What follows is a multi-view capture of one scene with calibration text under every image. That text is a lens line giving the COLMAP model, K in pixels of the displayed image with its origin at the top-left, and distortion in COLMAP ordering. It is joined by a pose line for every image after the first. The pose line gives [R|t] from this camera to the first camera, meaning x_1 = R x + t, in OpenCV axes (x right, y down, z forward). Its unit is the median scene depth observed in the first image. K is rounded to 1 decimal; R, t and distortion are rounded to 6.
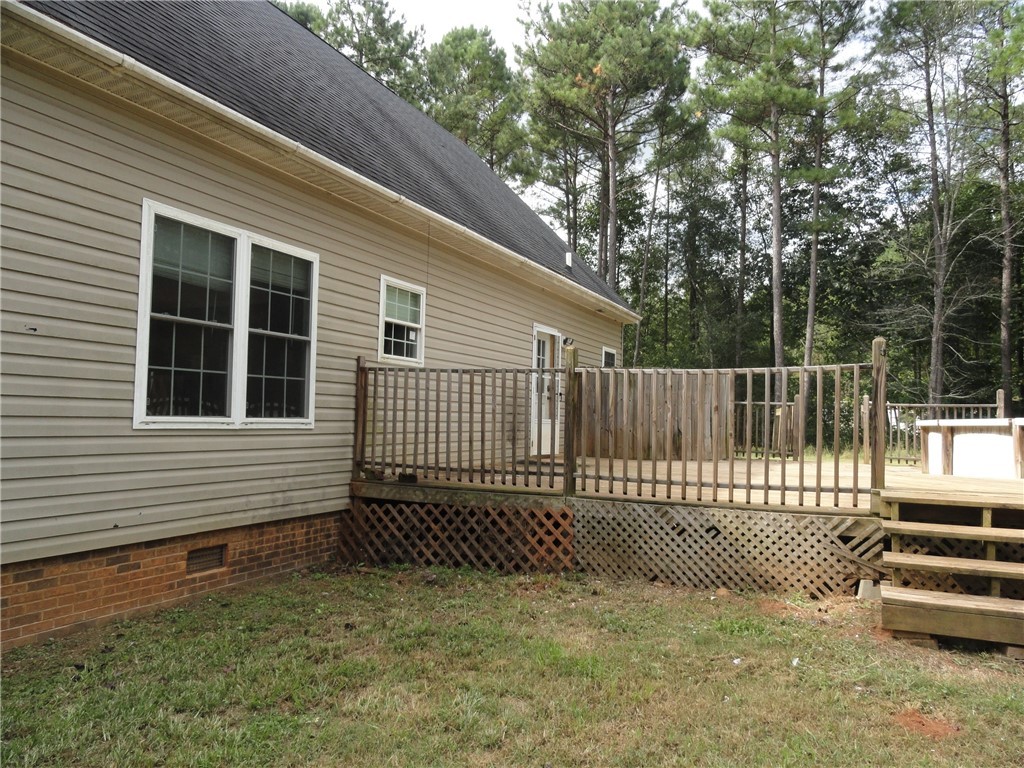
lens RADIAL K [[717.0, 0, 512.0], [0, 717.0, 384.0], [0, 0, 1]] dist [-0.002917, -0.001560]
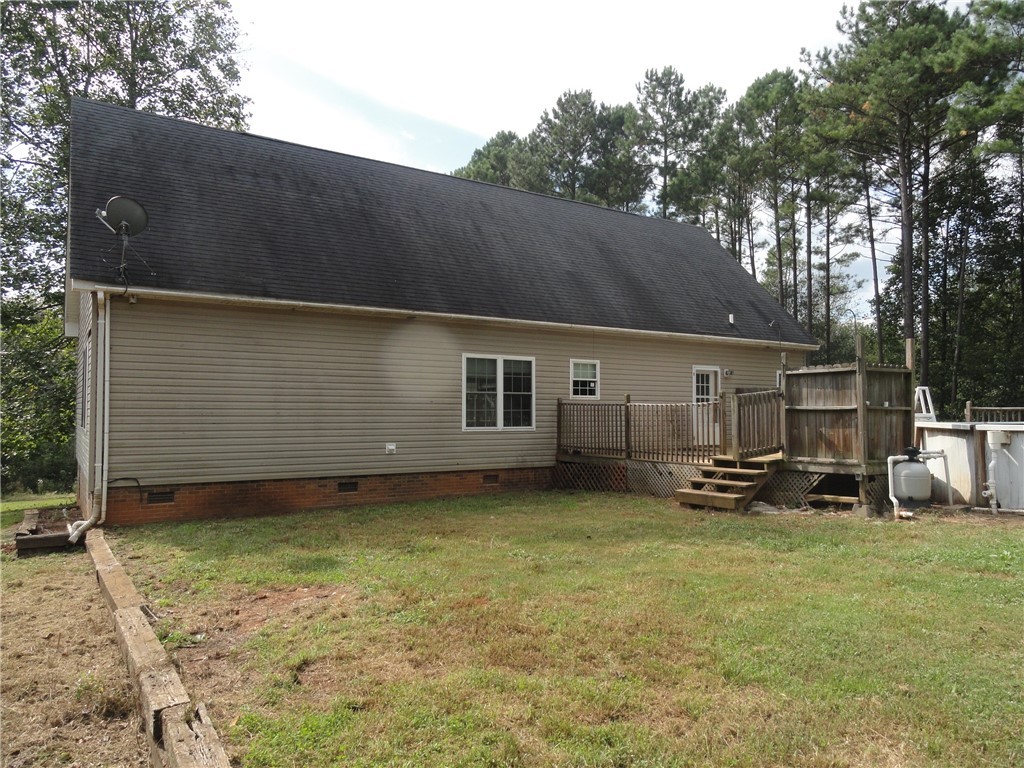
lens RADIAL K [[717.0, 0, 512.0], [0, 717.0, 384.0], [0, 0, 1]] dist [-0.002917, -0.001560]
pose [[0.854902, -0.039735, -0.517265, 0.856762], [0.040392, 0.999134, -0.009993, -0.069217], [0.517214, -0.012350, 0.855767, -1.029639]]
